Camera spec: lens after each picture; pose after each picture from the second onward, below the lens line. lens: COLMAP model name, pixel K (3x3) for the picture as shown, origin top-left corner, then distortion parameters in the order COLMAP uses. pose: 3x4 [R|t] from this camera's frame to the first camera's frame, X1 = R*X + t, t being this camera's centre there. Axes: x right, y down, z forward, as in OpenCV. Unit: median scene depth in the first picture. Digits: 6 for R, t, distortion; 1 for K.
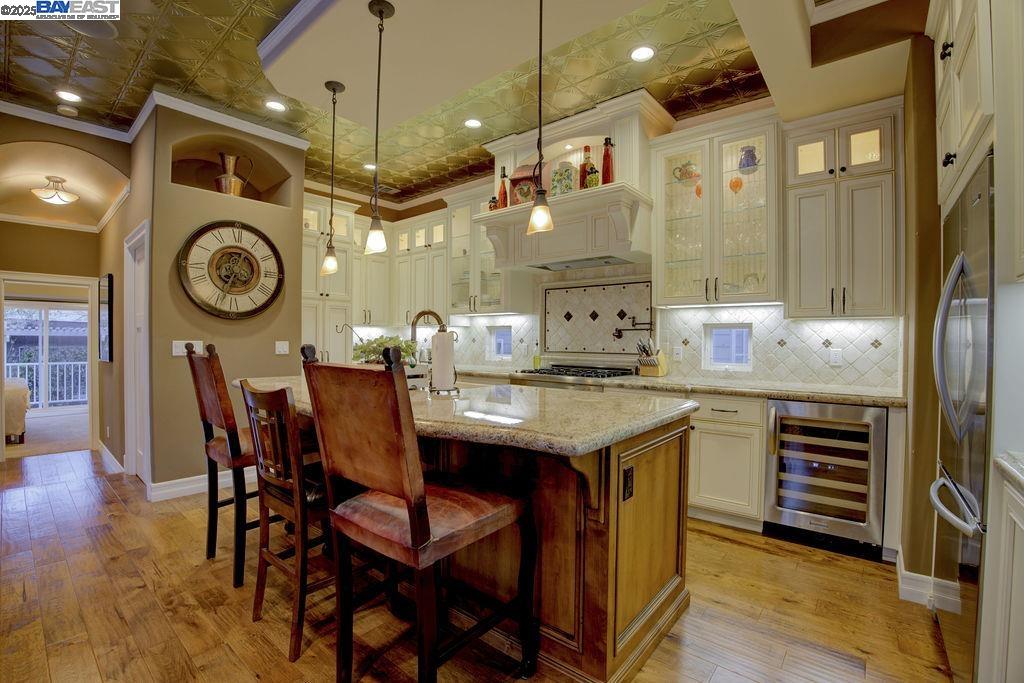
lens RADIAL K [[428.0, 0, 512.0], [0, 428.0, 341.5], [0, 0, 1]] dist [-0.064875, 0.011339]
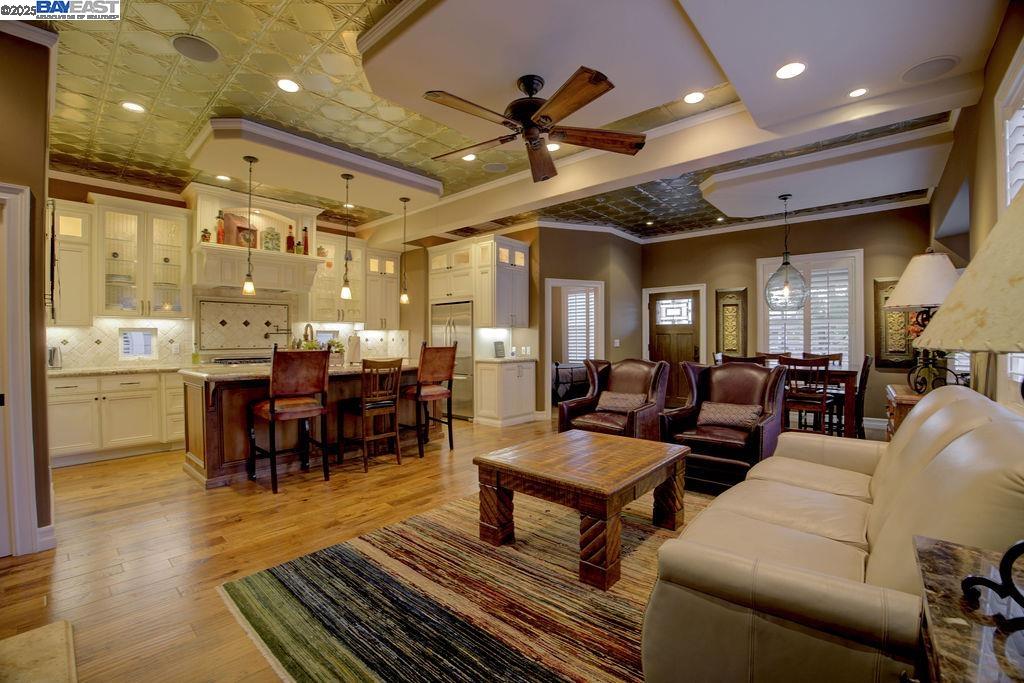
lens RADIAL K [[428.0, 0, 512.0], [0, 428.0, 341.5], [0, 0, 1]] dist [-0.064875, 0.011339]
pose [[0.043666, -0.020105, 0.998844, -1.363891], [0.007871, 0.999773, 0.019780, -0.023211], [-0.999015, 0.006998, 0.043814, 0.043101]]
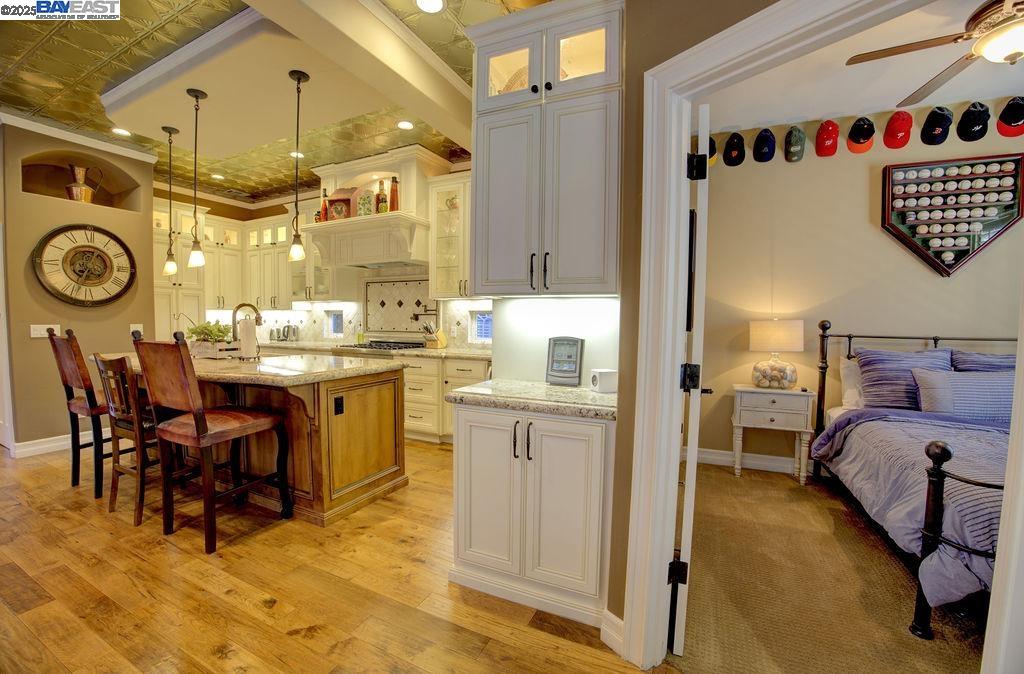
lens RADIAL K [[411.3, 0, 512.0], [0, 411.3, 337.0], [0, 0, 1]] dist [-0.063193, 0.009100]
pose [[0.972433, -0.010485, 0.232945, 0.268080], [0.000174, 0.999021, 0.044239, -0.015001], [-0.233181, -0.042979, 0.971483, -0.382432]]
